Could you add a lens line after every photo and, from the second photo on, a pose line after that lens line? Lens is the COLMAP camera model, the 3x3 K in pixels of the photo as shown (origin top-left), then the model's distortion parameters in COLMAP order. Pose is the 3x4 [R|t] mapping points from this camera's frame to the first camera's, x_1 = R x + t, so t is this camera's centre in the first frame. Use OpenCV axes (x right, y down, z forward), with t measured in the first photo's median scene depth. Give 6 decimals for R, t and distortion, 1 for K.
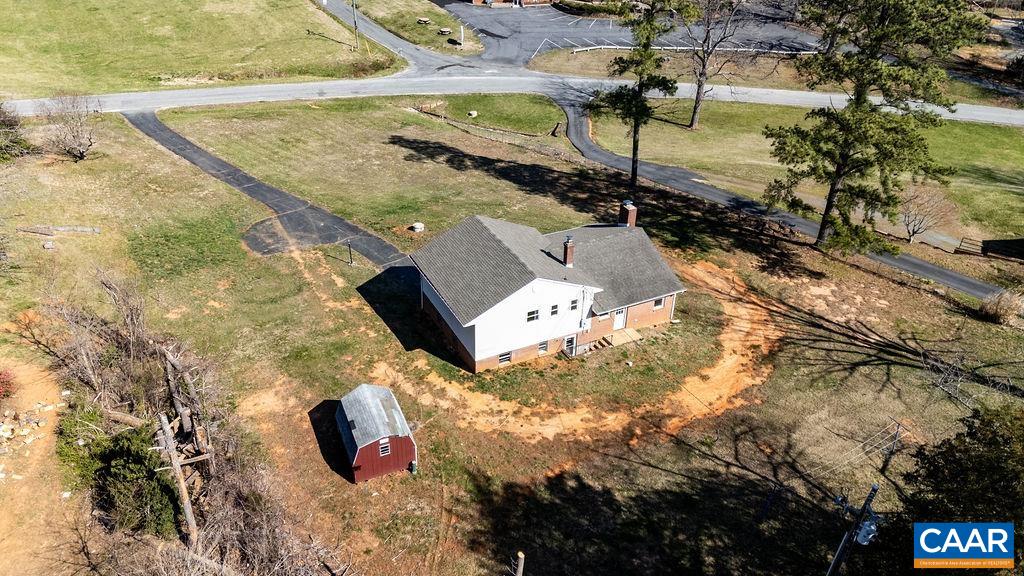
lens RADIAL K [[746.9, 0, 512.0], [0, 746.9, 288.0], [0, 0, 1]] dist [0.092044, -0.092876]
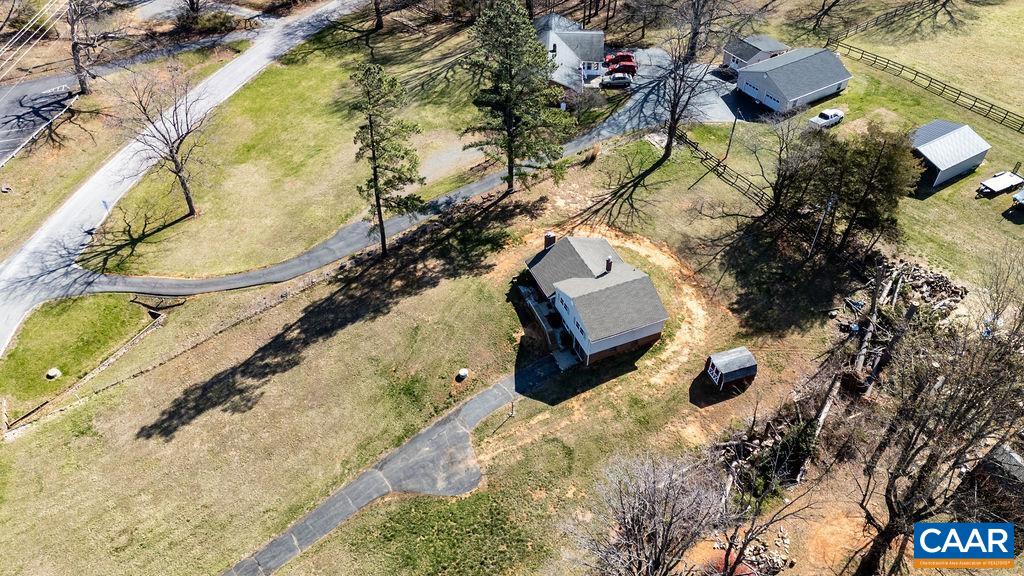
lens RADIAL K [[746.9, 0, 512.0], [0, 746.9, 288.0], [0, 0, 1]] dist [0.092044, -0.092876]
pose [[0.073193, -0.698450, 0.711907, -1.034143], [0.531281, 0.631412, 0.564854, -0.947814], [-0.844028, 0.336879, 0.417288, 0.407178]]
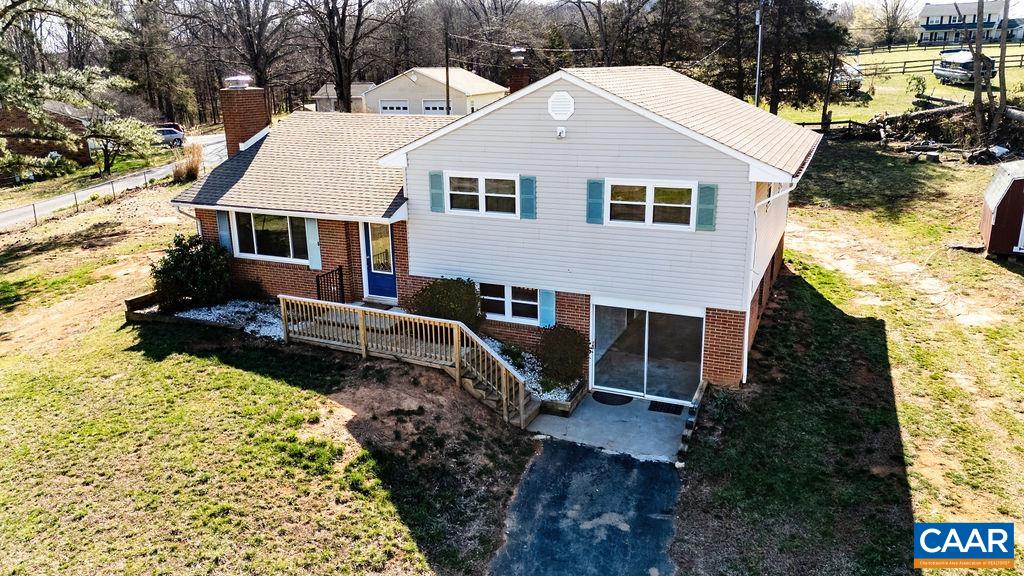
lens RADIAL K [[746.9, 0, 512.0], [0, 746.9, 288.0], [0, 0, 1]] dist [0.092044, -0.092876]
pose [[-0.635767, -0.230768, 0.736577, -0.258211], [0.409934, 0.707619, 0.575525, -0.198252], [-0.654029, 0.667848, -0.355281, 1.064520]]
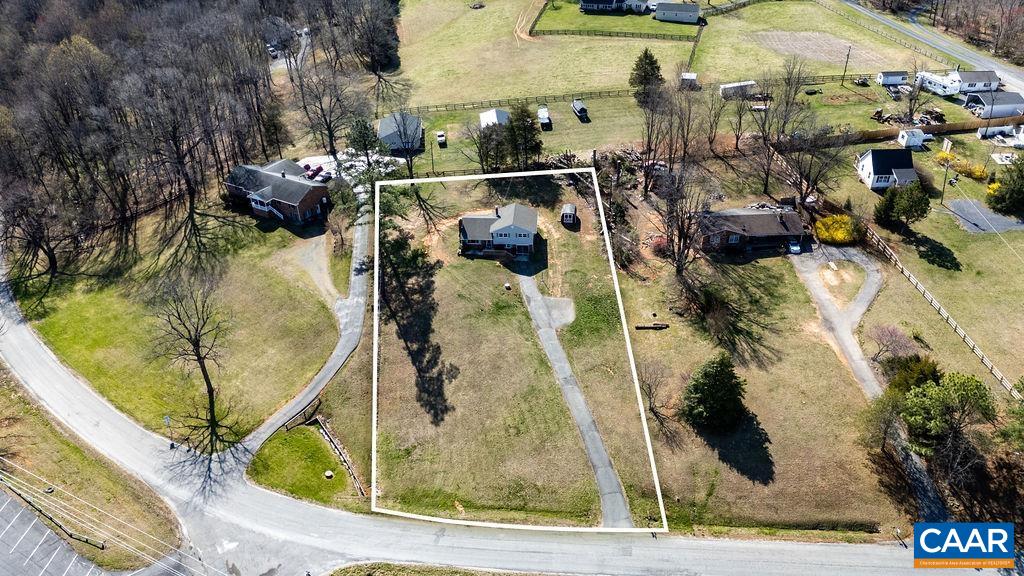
lens RADIAL K [[746.9, 0, 512.0], [0, 746.9, 288.0], [0, 0, 1]] dist [0.092044, -0.092876]
pose [[-0.859427, -0.282158, 0.426347, -1.250186], [0.277993, 0.441964, 0.852870, -2.267587], [-0.429074, 0.851502, -0.301398, 1.902703]]
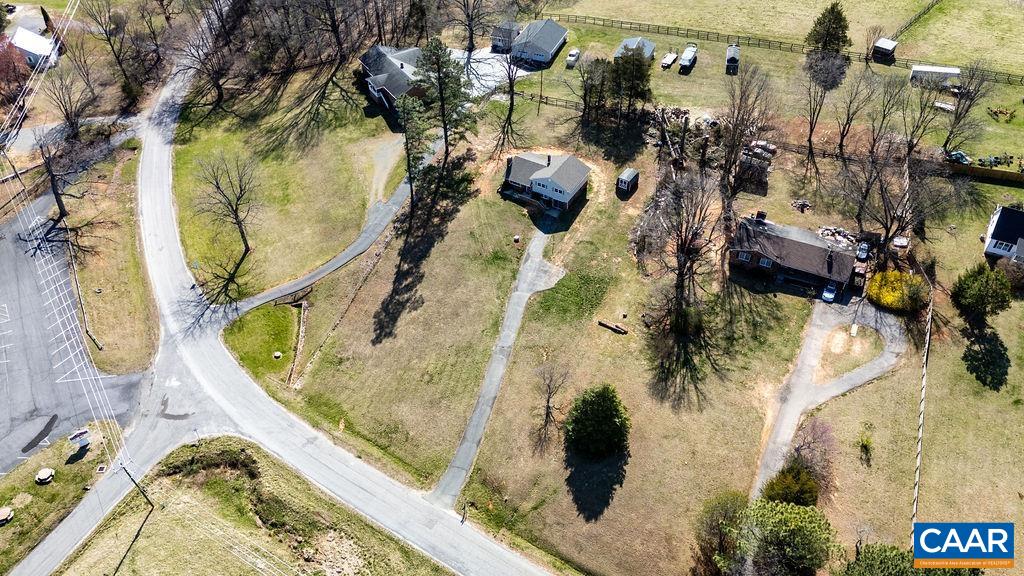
lens RADIAL K [[746.9, 0, 512.0], [0, 746.9, 288.0], [0, 0, 1]] dist [0.092044, -0.092876]
pose [[-0.528473, -0.596170, 0.604399, -1.803828], [0.454351, 0.402776, 0.794567, -2.086681], [-0.717134, 0.694516, 0.058015, 1.114493]]
